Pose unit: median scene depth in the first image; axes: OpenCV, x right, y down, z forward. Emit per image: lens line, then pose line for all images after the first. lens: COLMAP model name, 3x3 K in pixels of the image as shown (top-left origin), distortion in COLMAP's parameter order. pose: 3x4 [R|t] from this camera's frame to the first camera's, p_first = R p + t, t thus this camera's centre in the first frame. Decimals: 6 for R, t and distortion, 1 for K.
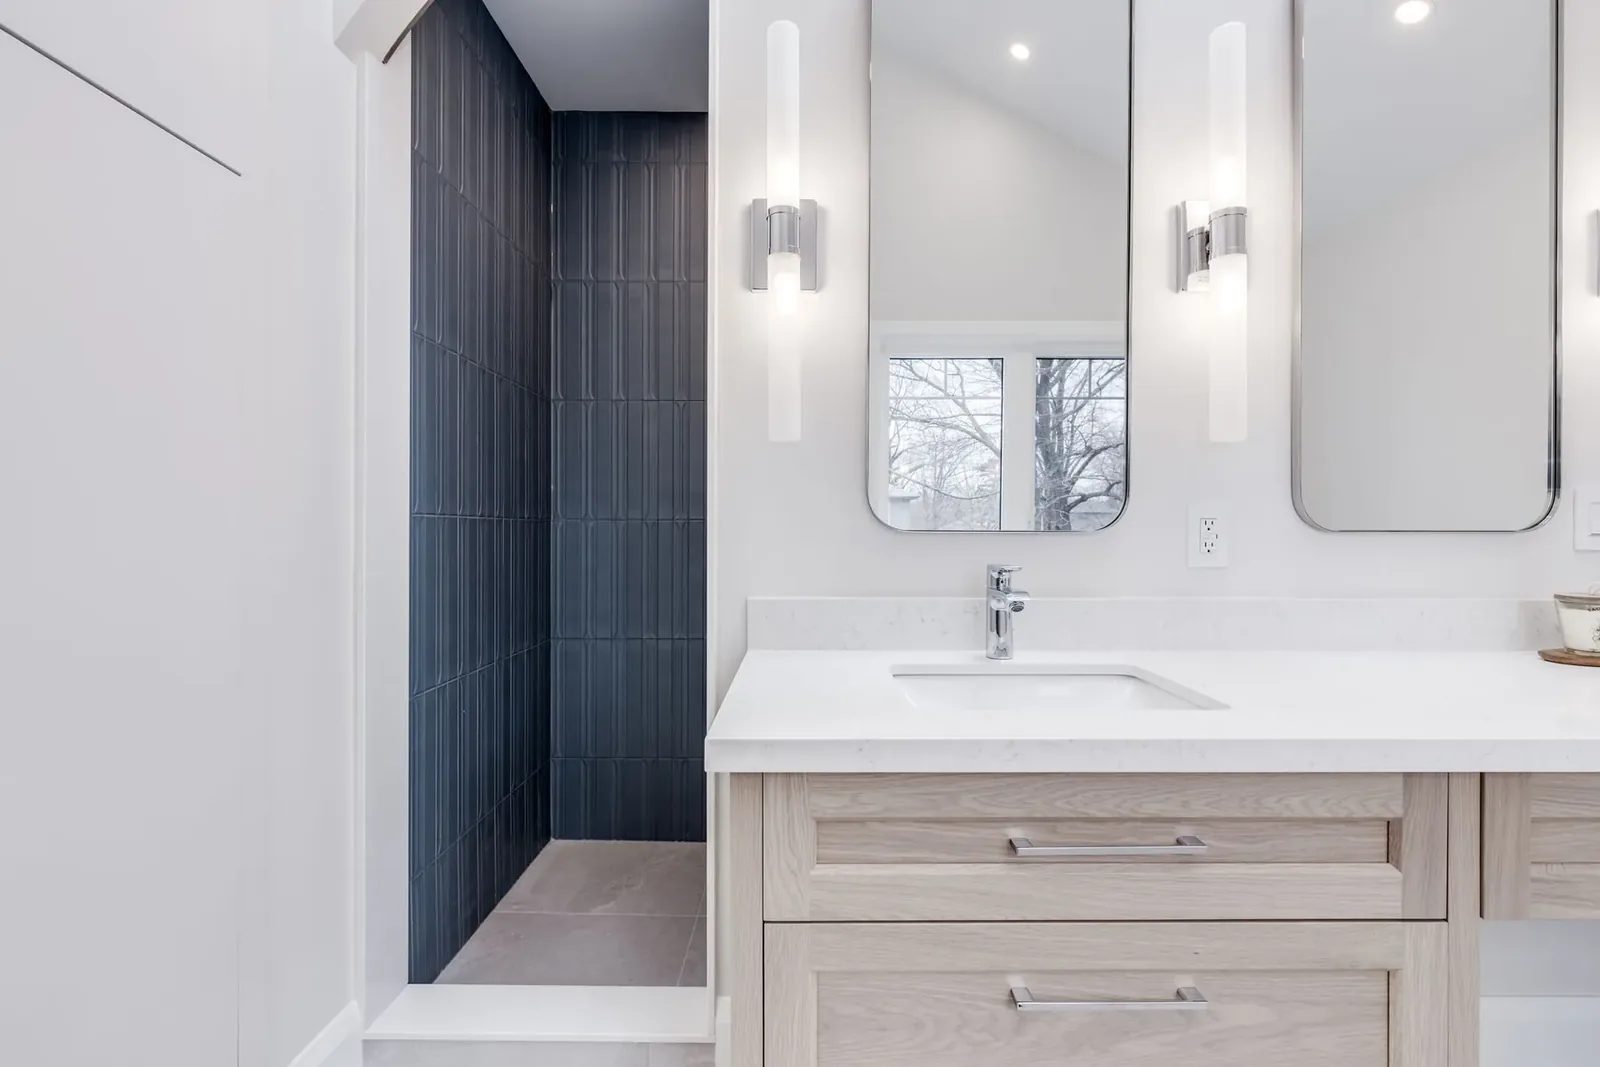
lens RADIAL K [[721.4, 0, 799.3], [0, 721.4, 525.0], [0, 0, 1]] dist [0.001585, 0.002094]
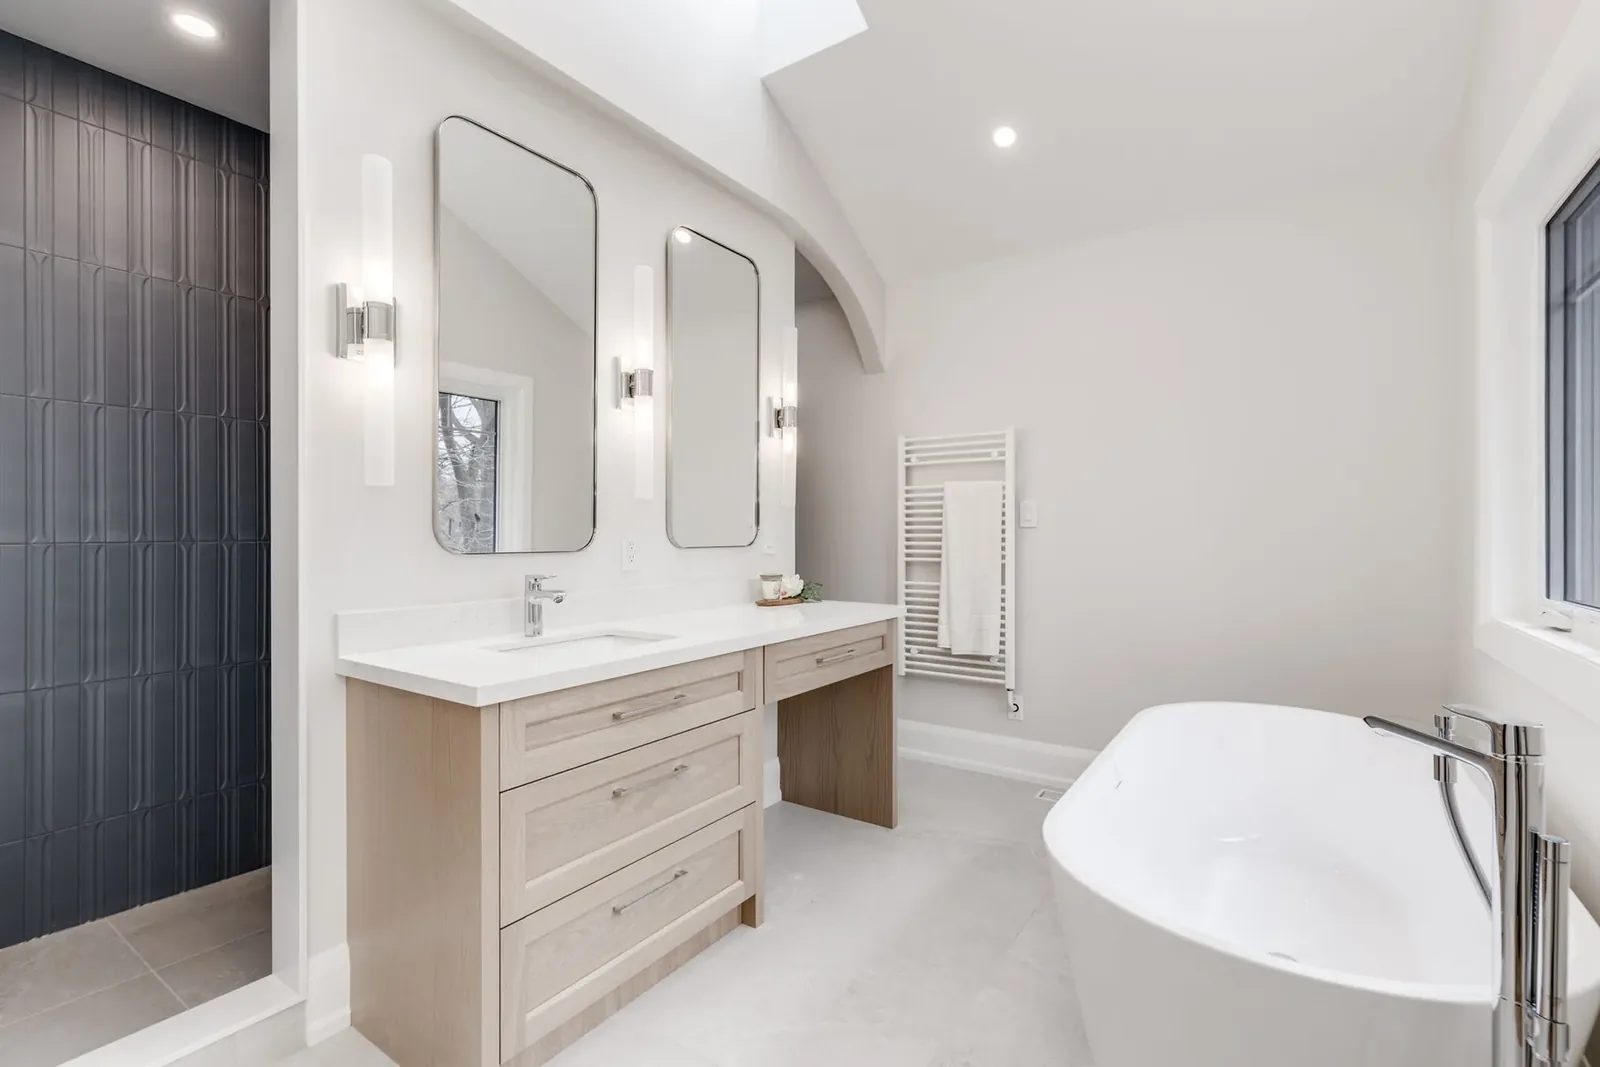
lens RADIAL K [[721.4, 0, 801.3], [0, 721.4, 533.7], [0, 0, 1]] dist [0.001585, 0.002094]
pose [[0.574141, -0.003648, 0.818748, -0.703481], [0.003766, 0.999991, 0.001815, -0.034807], [-0.818748, 0.002041, 0.574150, -0.370039]]
